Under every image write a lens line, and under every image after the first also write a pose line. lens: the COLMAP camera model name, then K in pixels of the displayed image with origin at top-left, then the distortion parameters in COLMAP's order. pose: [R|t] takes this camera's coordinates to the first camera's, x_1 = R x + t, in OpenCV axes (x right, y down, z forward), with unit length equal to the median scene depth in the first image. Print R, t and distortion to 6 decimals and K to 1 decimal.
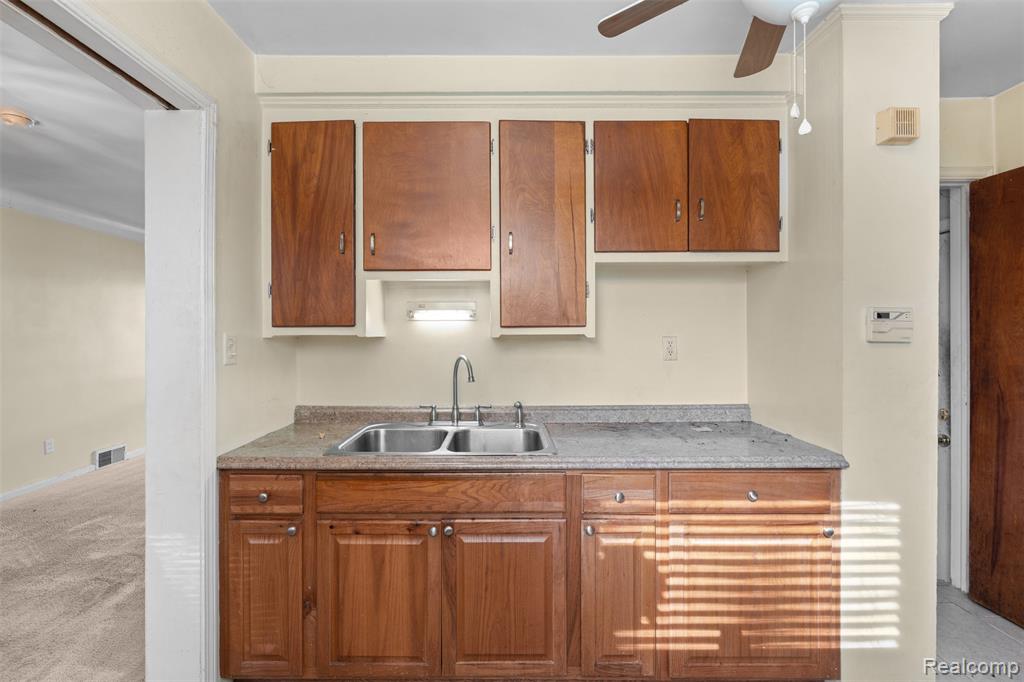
lens RADIAL K [[455.4, 0, 502.4], [0, 455.4, 334.5], [0, 0, 1]] dist [-0.011084, 0.004696]
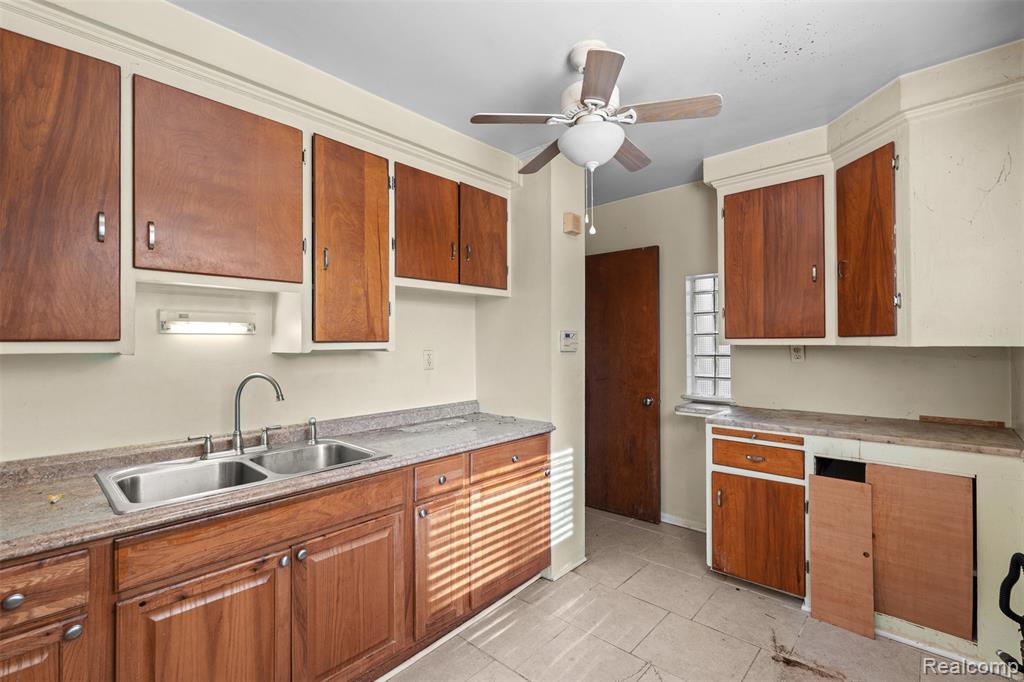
lens RADIAL K [[455.4, 0, 522.0], [0, 455.4, 341.6], [0, 0, 1]] dist [-0.011084, 0.004696]
pose [[0.667616, 0.003286, 0.744499, -0.439467], [0.007442, 0.999911, -0.011087, -0.003350], [-0.744469, 0.012943, 0.667532, 0.008540]]
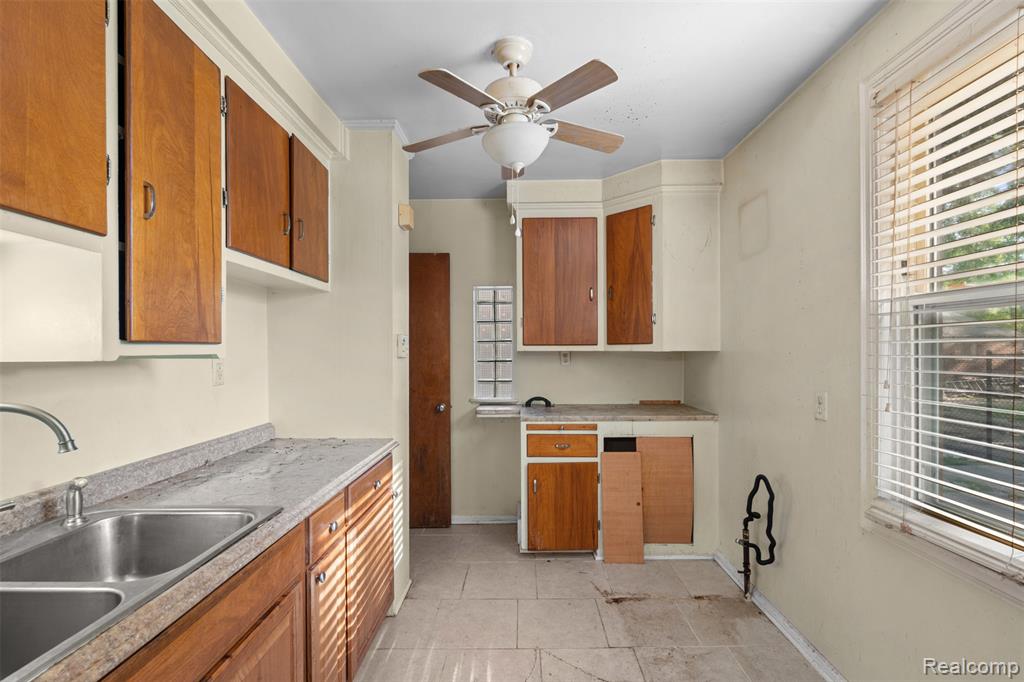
lens RADIAL K [[455.4, 0, 525.9], [0, 455.4, 354.2], [0, 0, 1]] dist [-0.011084, 0.004696]
pose [[0.002737, -0.003558, 0.999990, -0.570731], [0.011302, 0.999930, 0.003527, 0.002674], [-0.999932, 0.011292, 0.002777, 0.506808]]
